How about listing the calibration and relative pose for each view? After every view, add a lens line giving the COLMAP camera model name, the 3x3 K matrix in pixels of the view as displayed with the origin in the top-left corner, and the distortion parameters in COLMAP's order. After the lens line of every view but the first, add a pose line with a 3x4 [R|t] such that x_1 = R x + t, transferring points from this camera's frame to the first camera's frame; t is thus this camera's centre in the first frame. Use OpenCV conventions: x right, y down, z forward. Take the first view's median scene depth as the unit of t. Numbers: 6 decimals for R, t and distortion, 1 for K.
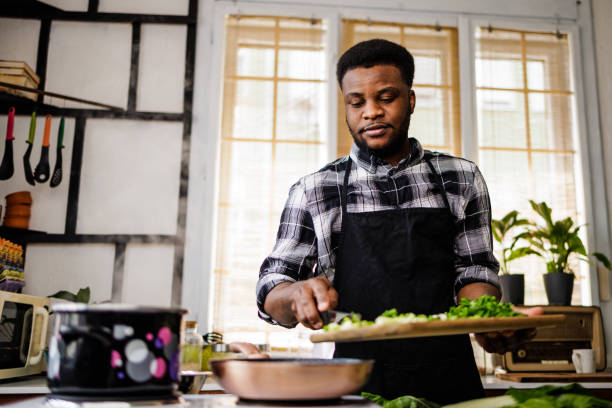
lens RADIAL K [[715.3, 0, 353.8], [0, 715.3, 166.6], [0, 0, 1]] dist [0.012253, 0.023877]
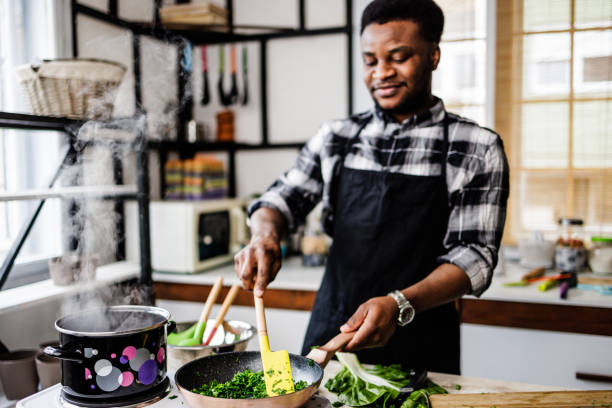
lens RADIAL K [[614.3, 0, 305.2], [0, 614.3, 201.3], [0, 0, 1]] dist [0.016995, 0.009399]
pose [[0.885354, 0.012185, -0.464758, 0.147226], [0.123552, 0.957544, 0.260469, -0.072011], [0.448200, -0.288029, 0.846260, 0.117929]]
